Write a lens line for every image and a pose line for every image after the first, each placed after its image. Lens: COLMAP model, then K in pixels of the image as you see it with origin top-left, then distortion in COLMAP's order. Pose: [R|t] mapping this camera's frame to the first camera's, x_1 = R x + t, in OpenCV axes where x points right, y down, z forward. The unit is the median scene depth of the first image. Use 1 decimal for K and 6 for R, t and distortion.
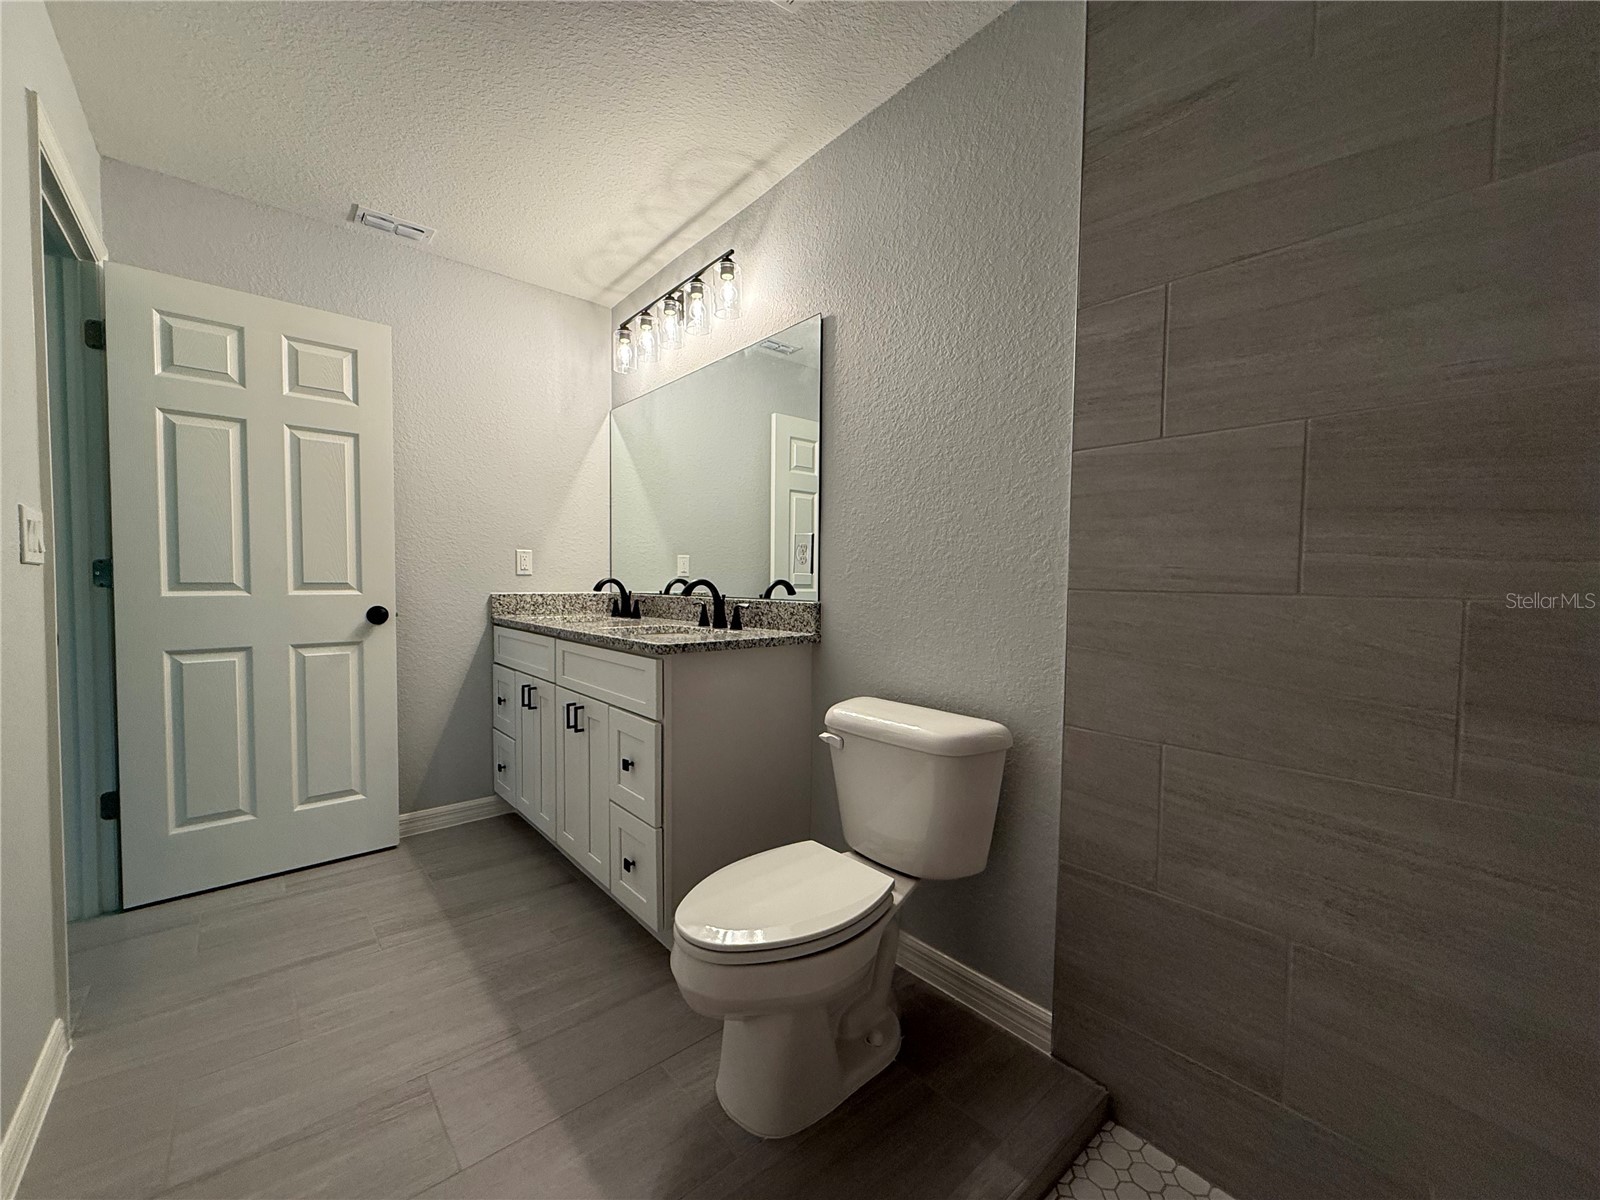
lens RADIAL K [[635.5, 0, 793.6], [0, 635.5, 601.8], [0, 0, 1]] dist [-0.001683, 0.000127]
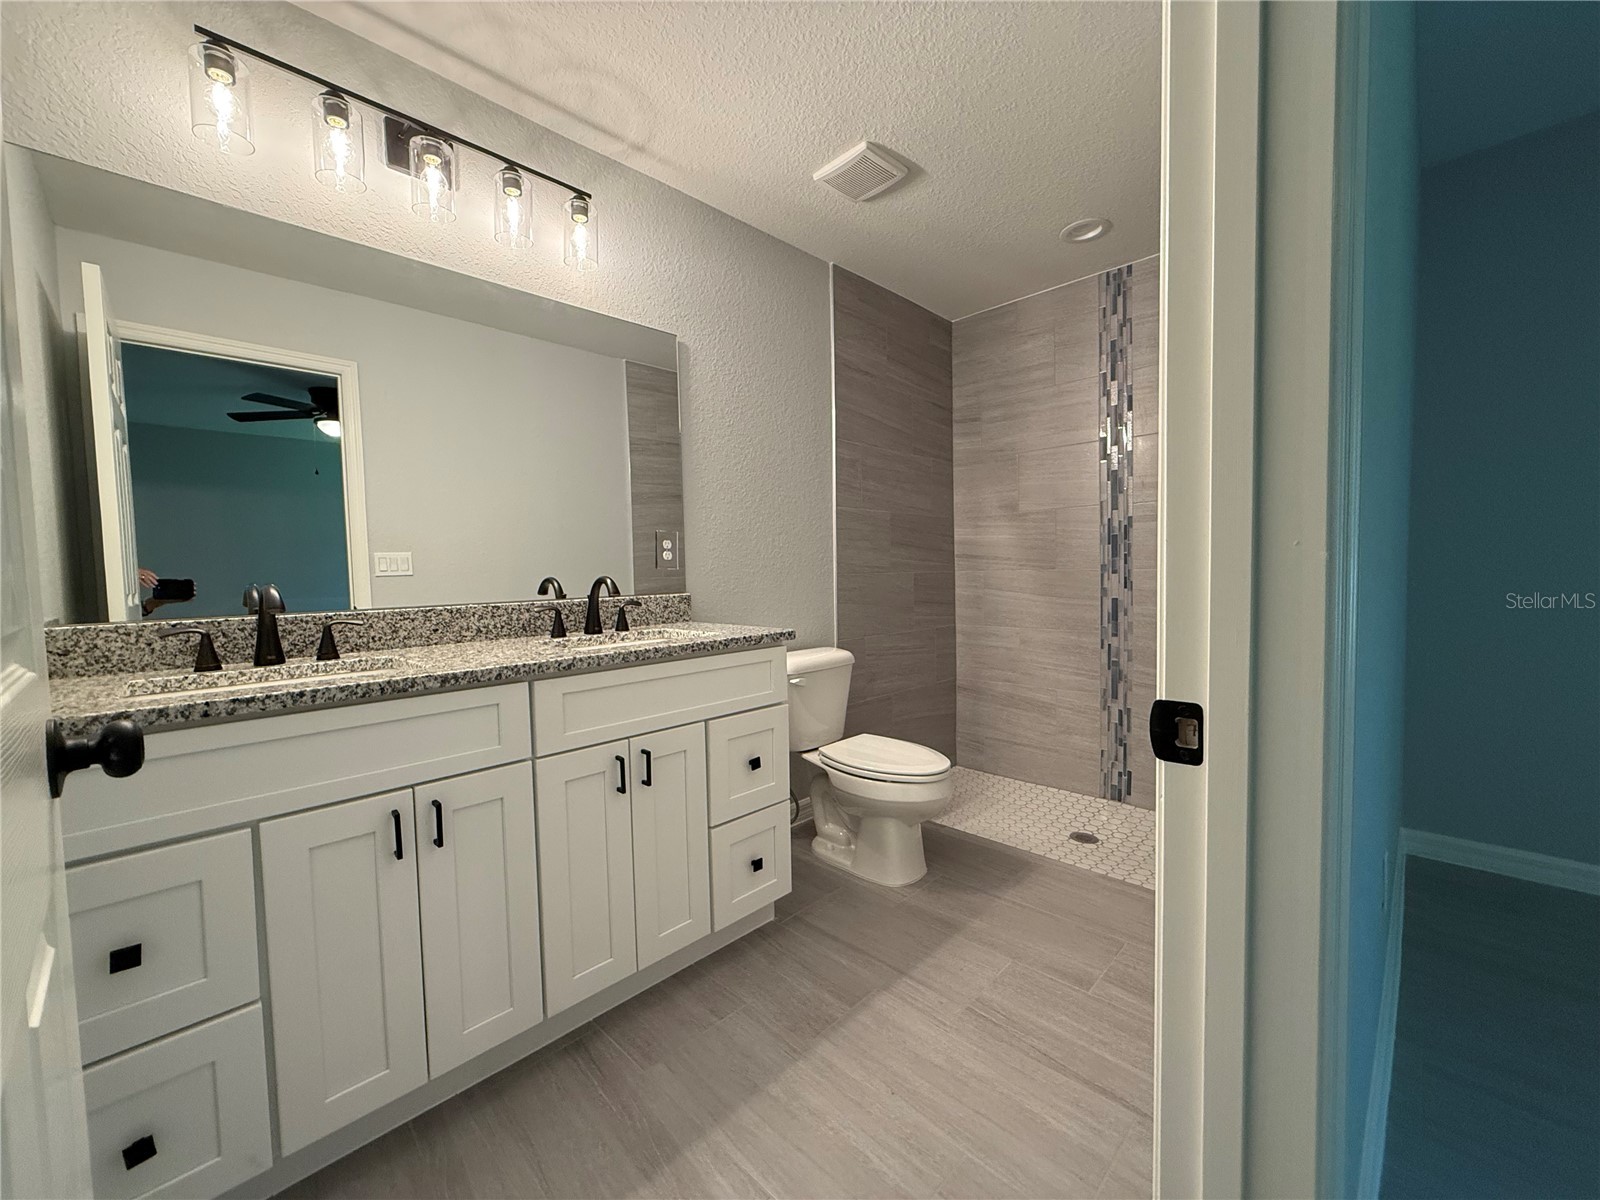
lens RADIAL K [[635.5, 0, 793.6], [0, 635.5, 601.8], [0, 0, 1]] dist [-0.001683, 0.000127]
pose [[-0.080621, -0.058907, 0.995003, -1.224499], [0.054957, 0.996471, 0.063446, -0.050930], [-0.995229, 0.059797, -0.077099, 0.999326]]
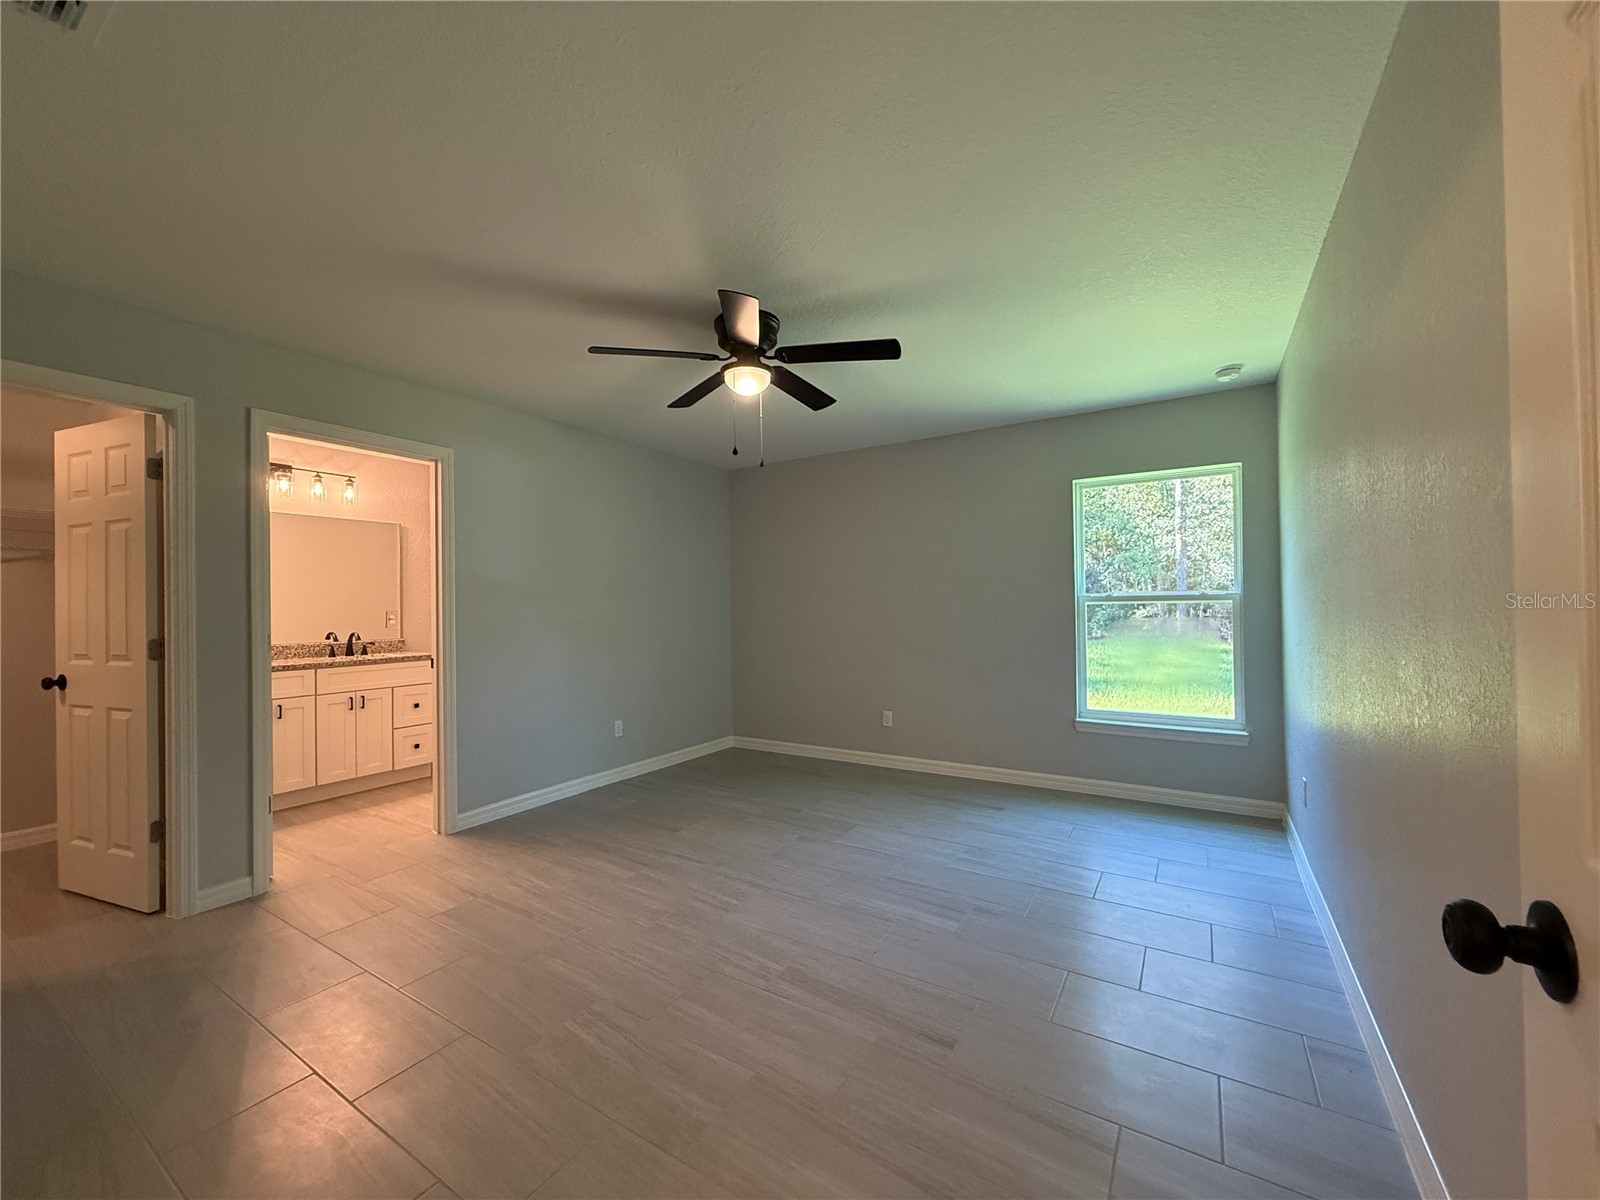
lens RADIAL K [[633.4, 0, 800.0], [0, 633.4, 600.0], [0, 0, 1]] dist [0.000832, 0.000135]
pose [[-0.303934, 0.002402, 0.952690, -3.114491], [0.042573, 0.999032, 0.011063, -0.125085], [-0.951741, 0.043921, -0.303743, 0.296821]]
